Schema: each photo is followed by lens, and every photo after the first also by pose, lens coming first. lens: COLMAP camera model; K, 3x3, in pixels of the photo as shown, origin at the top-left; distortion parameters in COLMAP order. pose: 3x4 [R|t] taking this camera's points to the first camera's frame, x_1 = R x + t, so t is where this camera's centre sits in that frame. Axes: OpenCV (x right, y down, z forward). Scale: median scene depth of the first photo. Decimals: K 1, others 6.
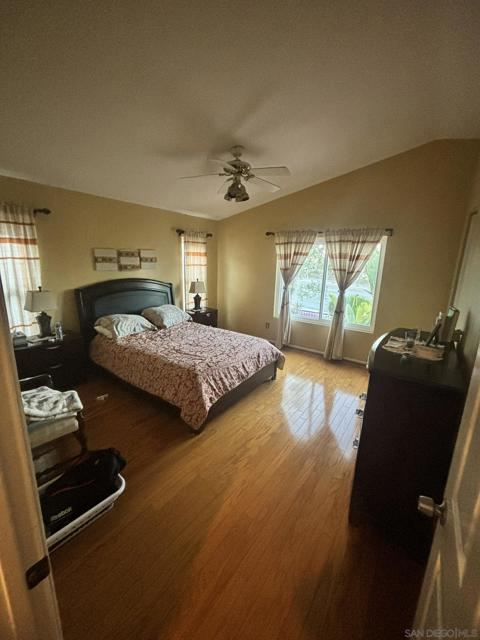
lens RADIAL K [[258.0, 0, 241.5], [0, 258.0, 319.6], [0, 0, 1]] dist [-0.000263, -0.000184]
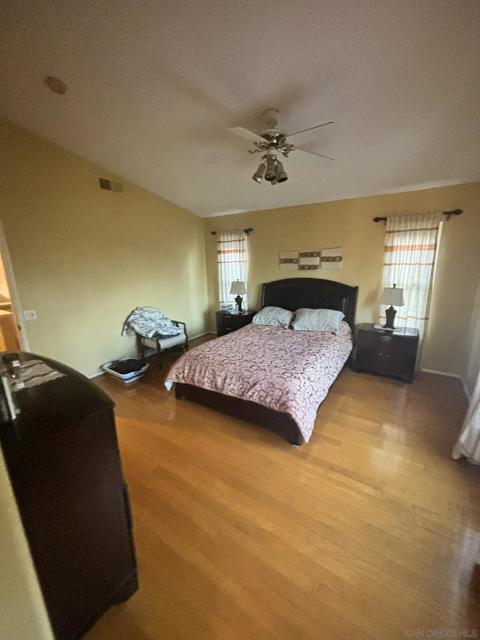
lens RADIAL K [[258.0, 0, 242.1], [0, 258.0, 317.9], [0, 0, 1]] dist [-0.000263, -0.000184]
pose [[0.037405, 0.200180, -0.979045, 0.669753], [-0.197496, 0.961887, 0.189126, -0.161714], [0.979590, 0.186283, 0.075514, 0.750820]]
